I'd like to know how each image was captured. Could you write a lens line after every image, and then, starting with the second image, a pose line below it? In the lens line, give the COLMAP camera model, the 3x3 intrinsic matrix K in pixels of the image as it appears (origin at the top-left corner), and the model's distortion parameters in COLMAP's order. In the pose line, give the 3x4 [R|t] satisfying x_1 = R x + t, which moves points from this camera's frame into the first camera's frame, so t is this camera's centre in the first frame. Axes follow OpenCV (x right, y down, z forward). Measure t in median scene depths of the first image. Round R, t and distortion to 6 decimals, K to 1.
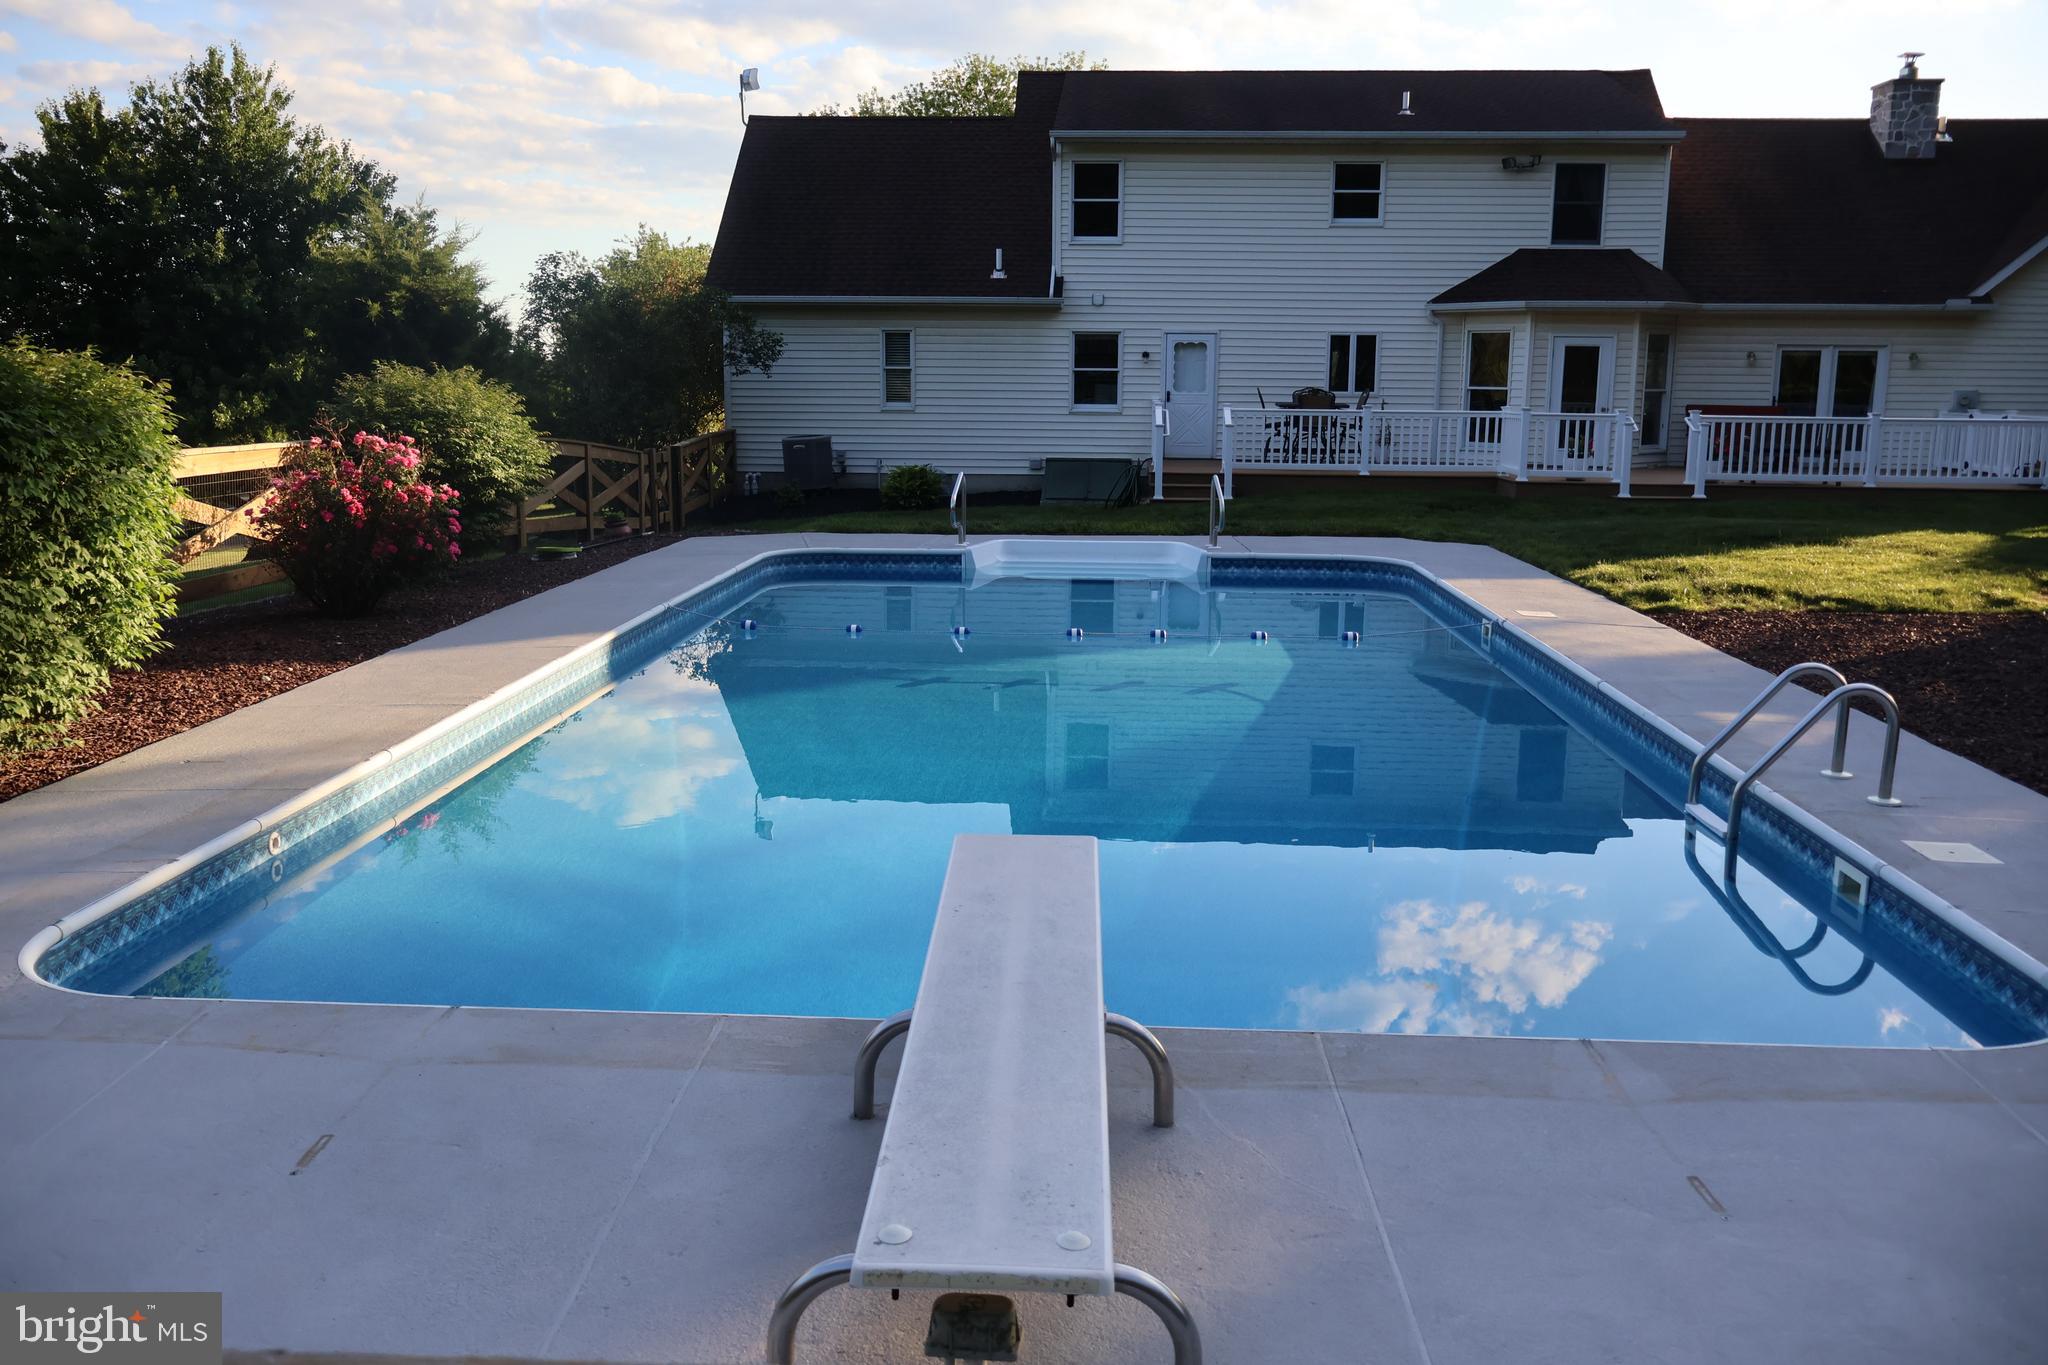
lens RADIAL K [[1715.0, 0, 1034.1], [0, 1715.0, 673.8], [0, 0, 1]] dist [0.005165, -0.011929]
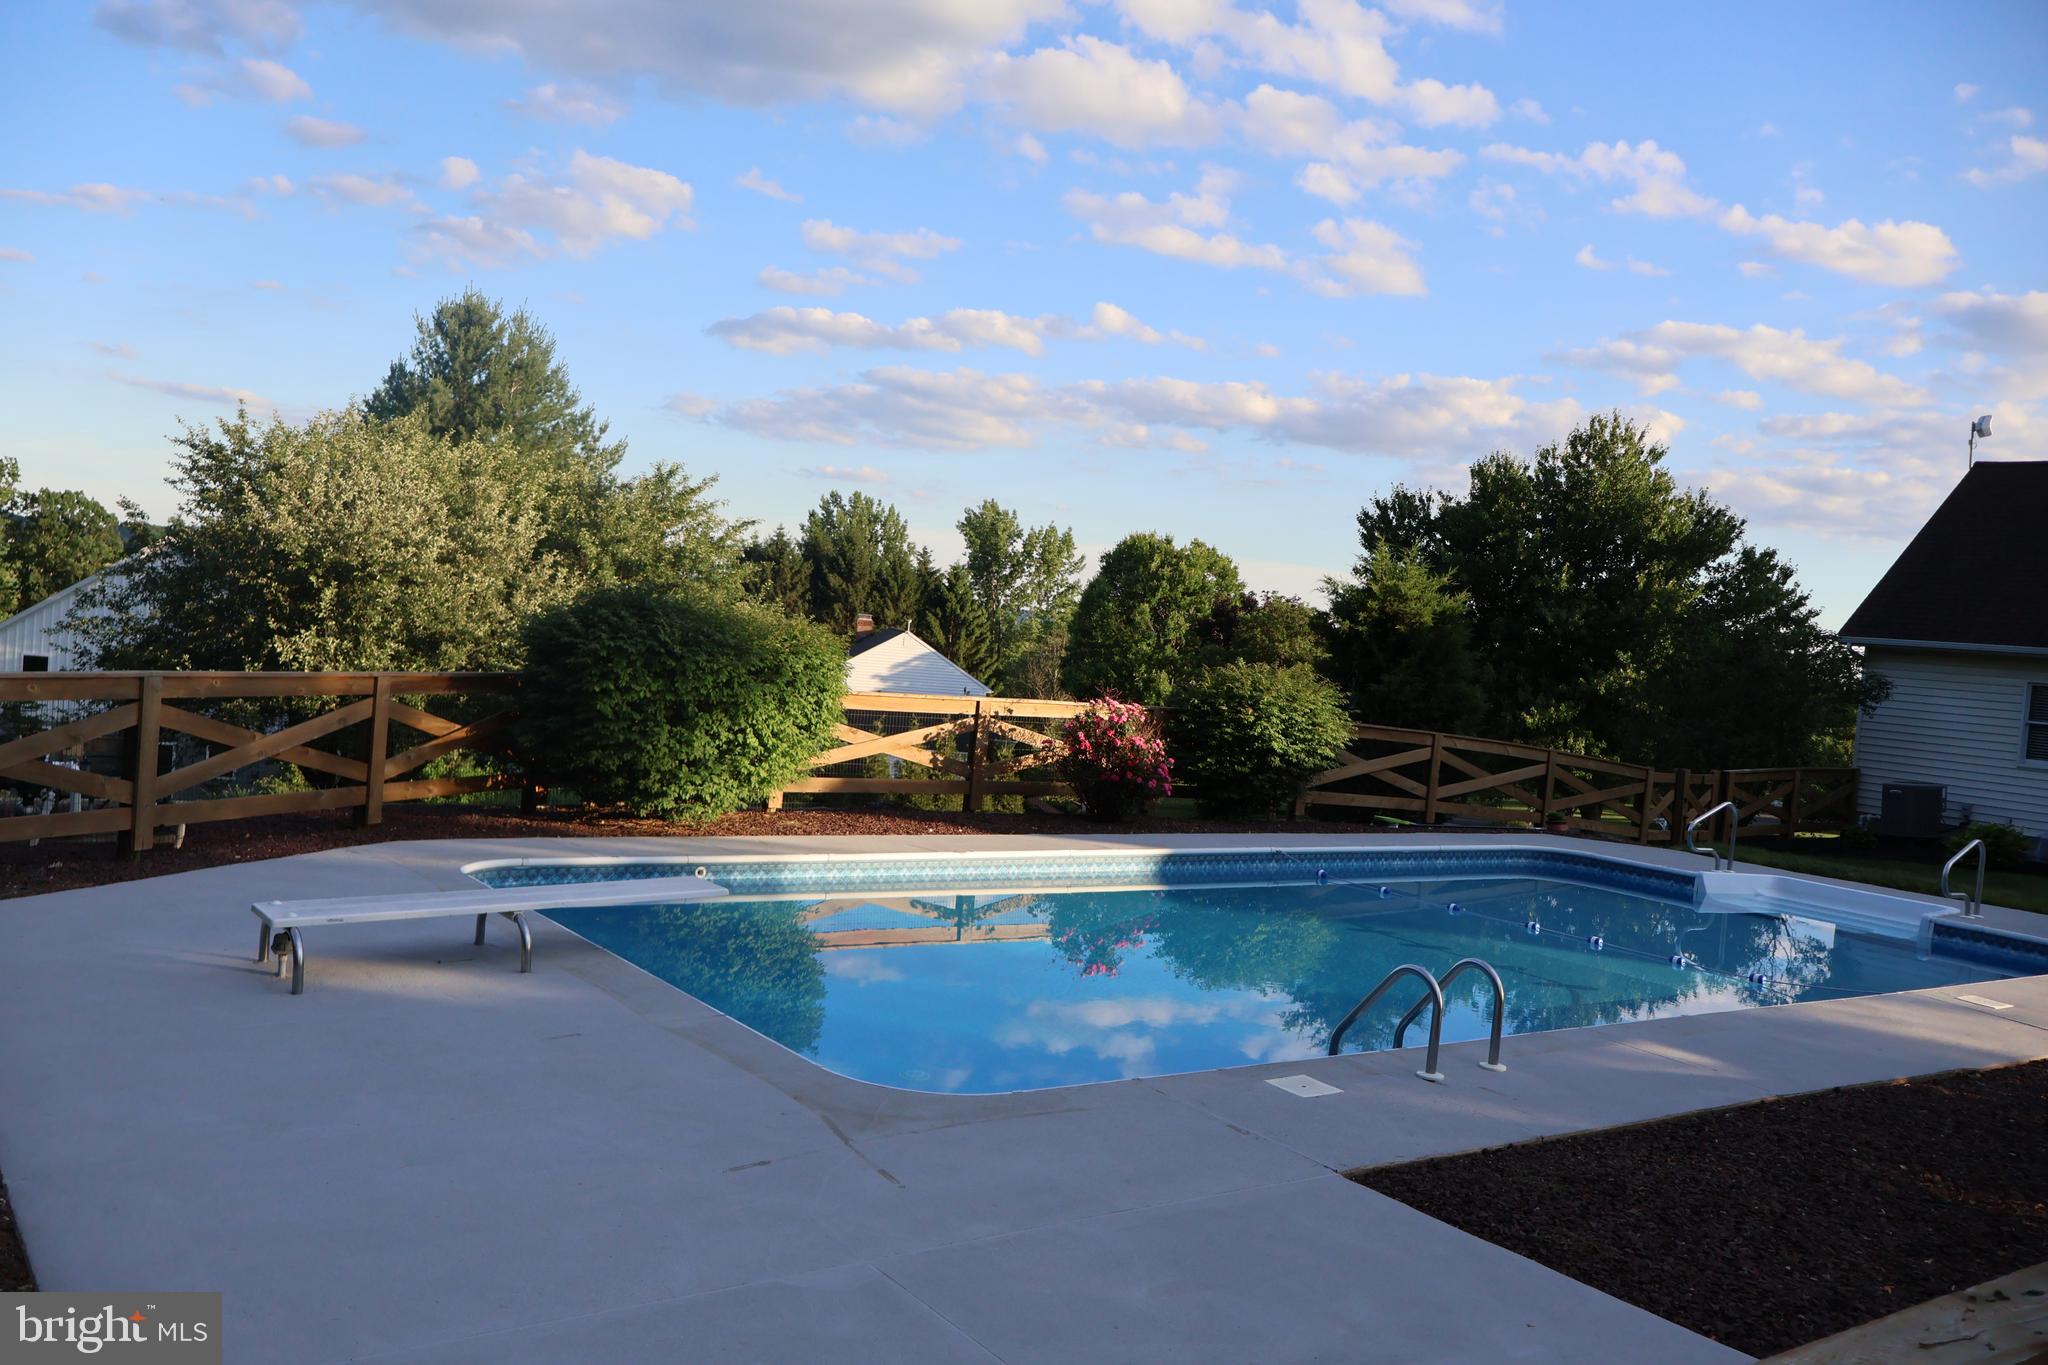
lens RADIAL K [[1715.0, 0, 1005.6], [0, 1715.0, 695.1], [0, 0, 1]] dist [0.005165, -0.011929]
pose [[0.612241, 0.077563, -0.786858, 0.304388], [-0.214523, 0.974143, -0.070893, -0.007915], [0.761013, 0.212203, 0.613049, 0.007568]]
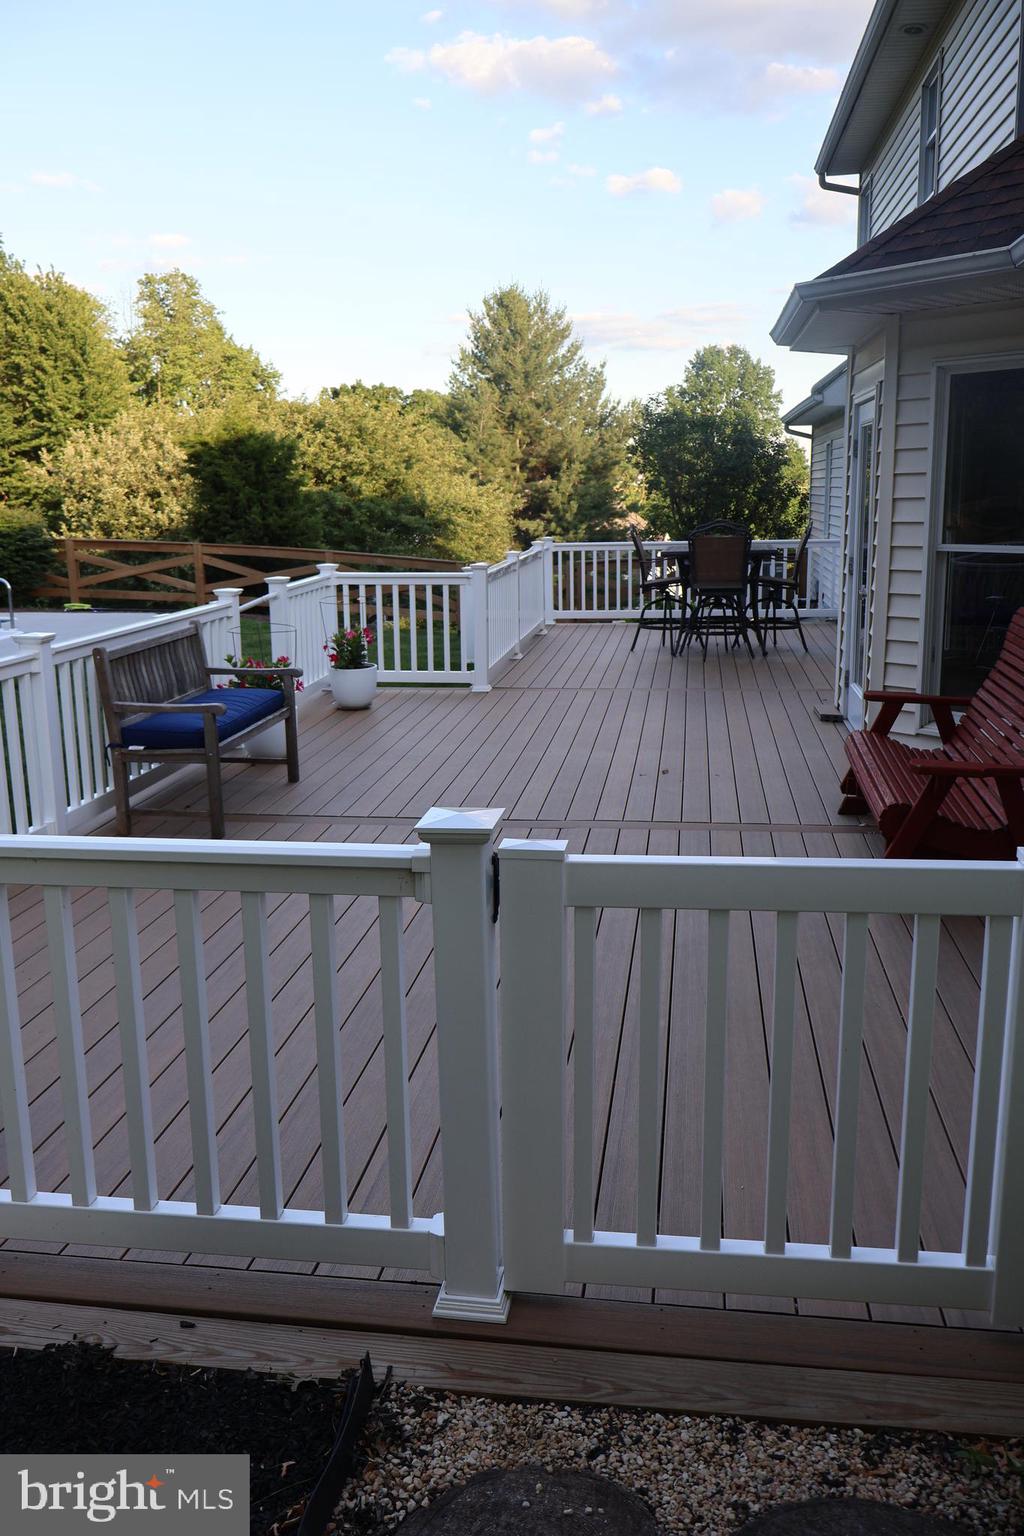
lens RADIAL K [[1286.2, 0, 514.5], [0, 1286.2, 768.8], [0, 0, 1]] dist [0.005165, -0.011929]
pose [[-0.087138, 0.206779, -0.974500, 0.595123], [-0.156741, 0.963190, 0.218395, -0.161901], [0.983788, 0.171774, -0.051519, 0.918983]]
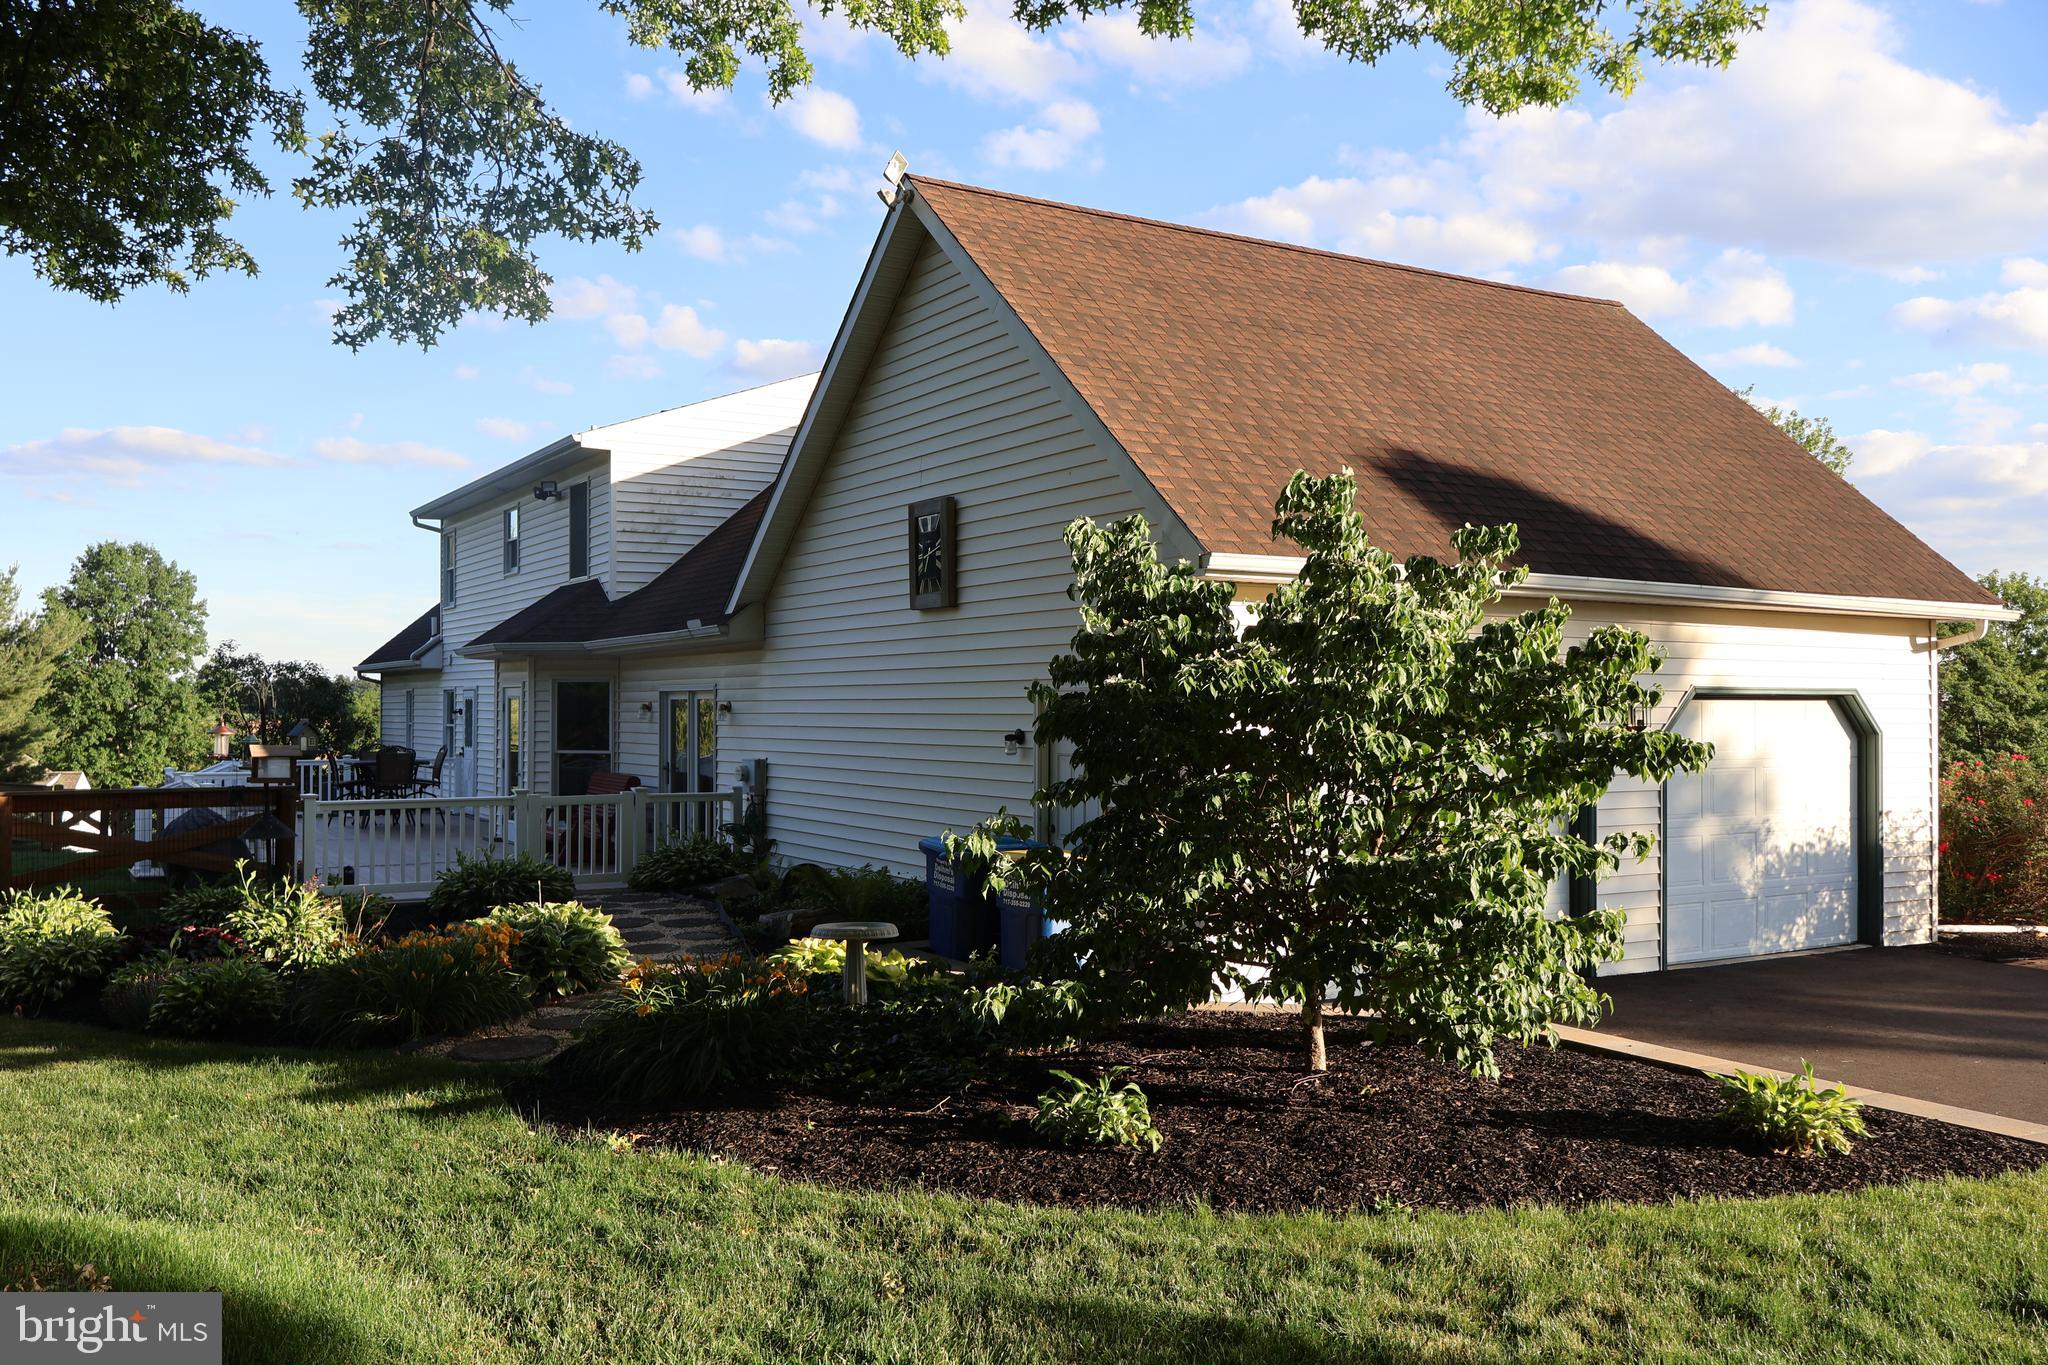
lens RADIAL K [[1715.0, 0, 1032.3], [0, 1715.0, 686.3], [0, 0, 1]] dist [0.005165, -0.011929]
pose [[0.557250, -0.018488, -0.830139, 1.103045], [-0.140457, 0.983247, -0.116182, -0.130899], [0.818379, 0.181341, 0.545318, 0.727337]]
